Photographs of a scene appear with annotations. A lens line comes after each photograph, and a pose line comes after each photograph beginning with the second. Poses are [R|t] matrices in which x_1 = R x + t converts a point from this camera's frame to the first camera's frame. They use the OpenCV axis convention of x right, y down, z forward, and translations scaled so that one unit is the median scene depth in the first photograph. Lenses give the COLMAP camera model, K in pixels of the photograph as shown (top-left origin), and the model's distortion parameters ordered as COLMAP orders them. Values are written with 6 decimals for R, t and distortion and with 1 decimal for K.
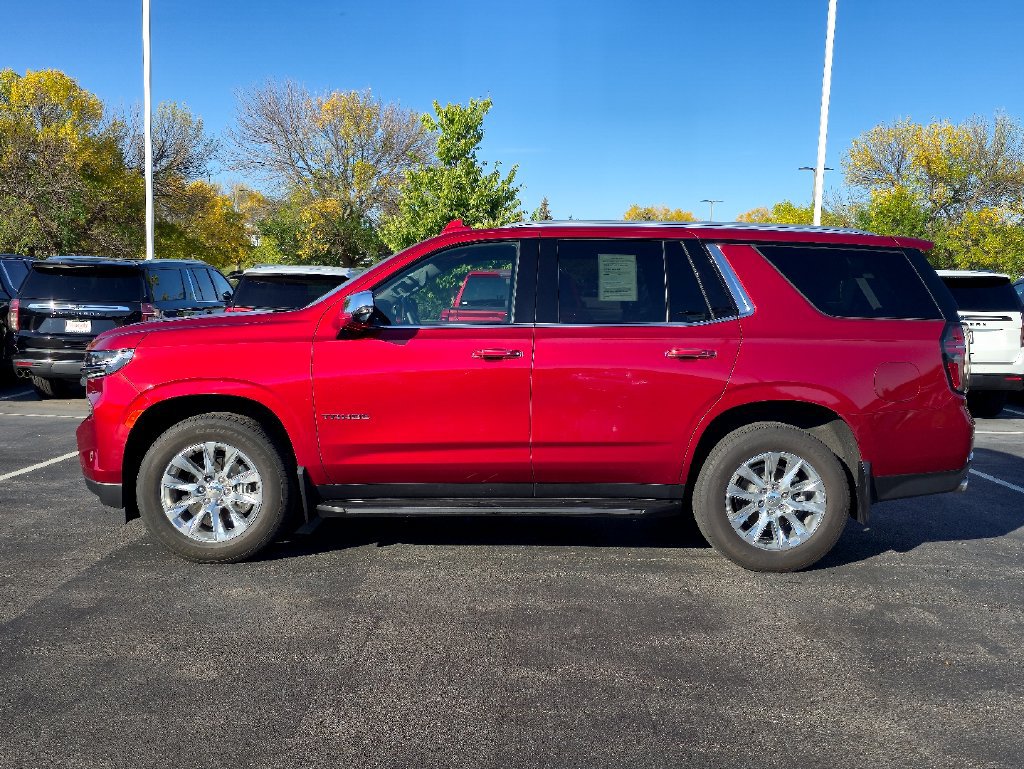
lens RADIAL K [[651.4, 0, 512.0], [0, 651.4, 384.5], [0, 0, 1]] dist [0.022738, -0.000629]
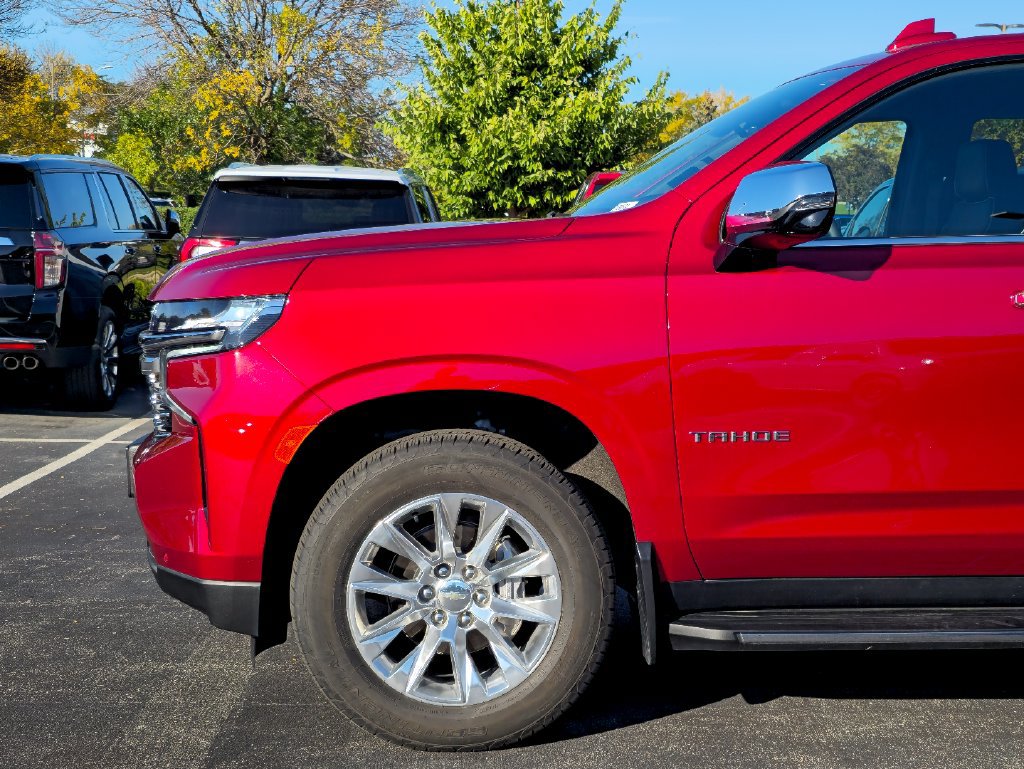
lens RADIAL K [[1035.5, 0, 529.6], [0, 1035.5, 385.1], [0, 0, 1]] dist [0.055148, -0.000354]
pose [[0.999828, -0.009619, 0.015836, -0.409923], [0.009441, 0.999892, 0.011260, 0.003419], [-0.015943, -0.011108, 0.999811, 0.254136]]
